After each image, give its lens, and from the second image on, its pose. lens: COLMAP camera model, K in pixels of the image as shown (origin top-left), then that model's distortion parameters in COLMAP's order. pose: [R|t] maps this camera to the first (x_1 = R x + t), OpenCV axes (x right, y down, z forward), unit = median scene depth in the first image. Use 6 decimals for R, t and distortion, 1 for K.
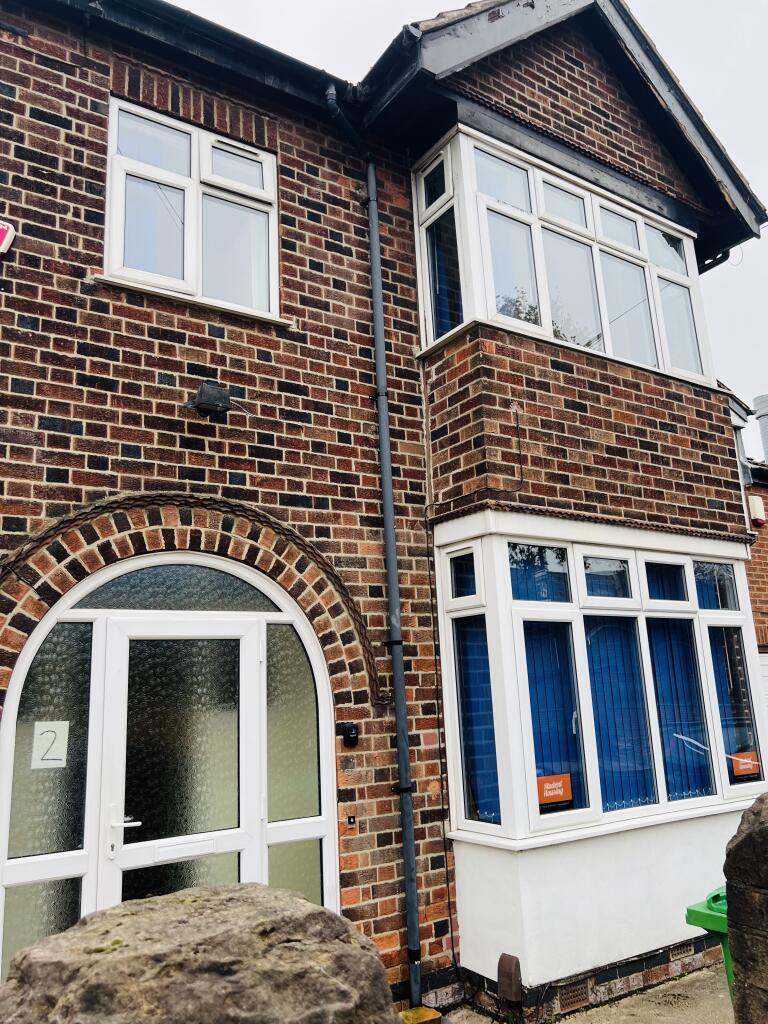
lens RADIAL K [[776.6, 0, 387.5], [0, 776.6, 510.6], [0, 0, 1]] dist [0.052589, -0.015553]
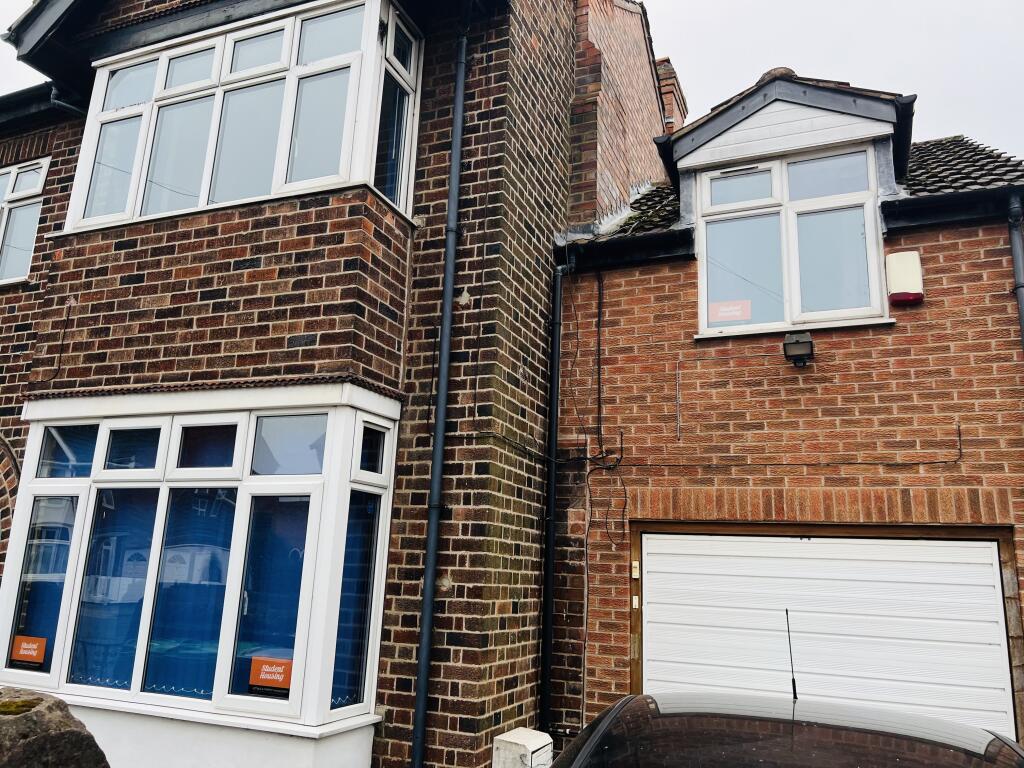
lens RADIAL K [[776.6, 0, 516.2], [0, 776.6, 385.0], [0, 0, 1]] dist [0.052589, -0.015553]
pose [[0.561110, -0.131097, -0.817294, 1.320586], [0.129825, 0.989097, -0.069524, 0.133562], [0.817497, -0.067095, 0.572011, 0.813674]]
